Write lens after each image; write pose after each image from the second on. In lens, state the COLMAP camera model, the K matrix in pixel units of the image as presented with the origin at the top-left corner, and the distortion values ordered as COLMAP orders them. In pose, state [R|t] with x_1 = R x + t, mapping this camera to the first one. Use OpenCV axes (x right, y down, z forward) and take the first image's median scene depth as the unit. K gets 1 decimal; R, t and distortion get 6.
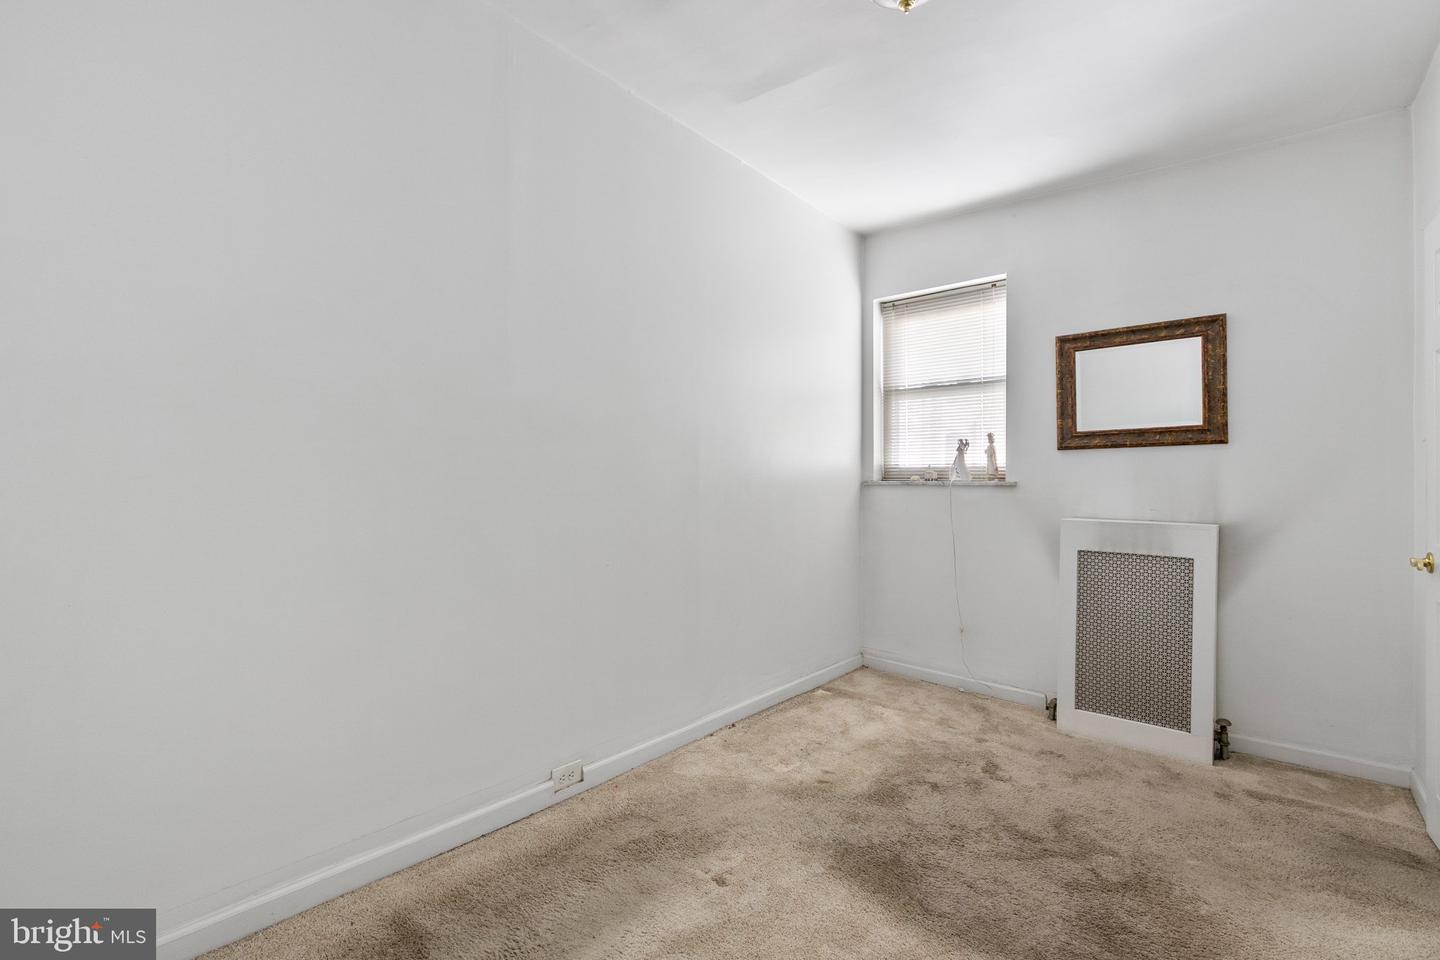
lens RADIAL K [[653.7, 0, 720.0], [0, 653.7, 480.0], [0, 0, 1]] dist [0.001429, 0.000514]
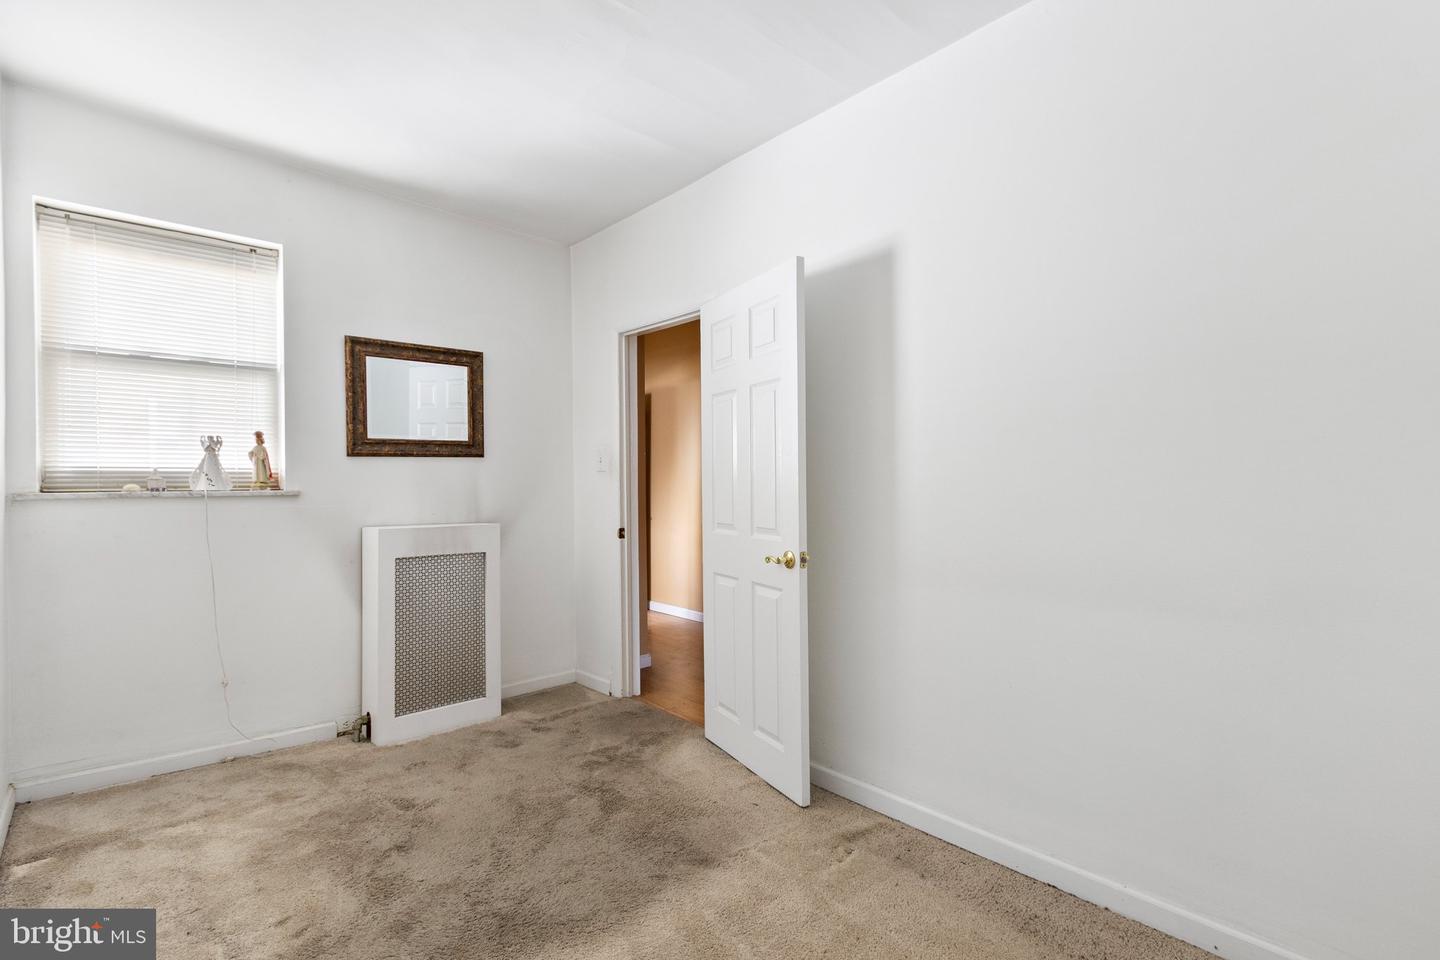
lens RADIAL K [[647.4, 0, 720.0], [0, 647.4, 480.0], [0, 0, 1]] dist [-0.000935, -0.000278]
pose [[0.128854, -0.000907, 0.991663, -0.356190], [0.003739, 0.999993, 0.000429, -0.010442], [-0.991657, 0.003653, 0.128856, 0.366237]]
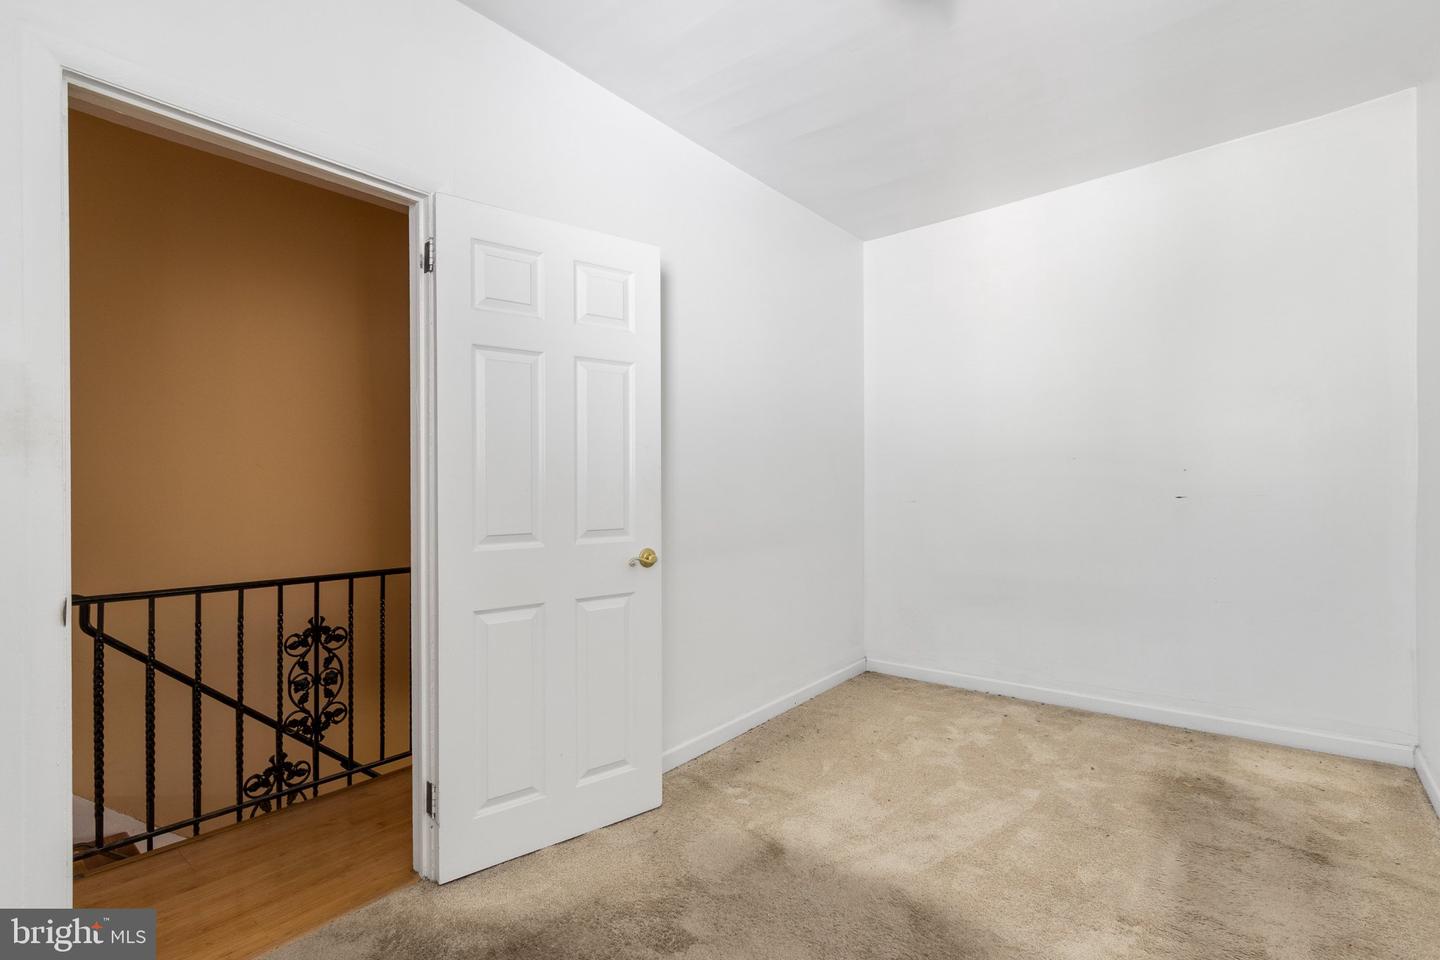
lens RADIAL K [[647.4, 0, 720.0], [0, 647.4, 480.0], [0, 0, 1]] dist [-0.000935, -0.000278]
pose [[-0.999912, -0.001281, -0.013205, 0.339910], [-0.001178, 0.999969, -0.007817, 0.001743], [0.013215, -0.007800, -0.999882, 1.114072]]
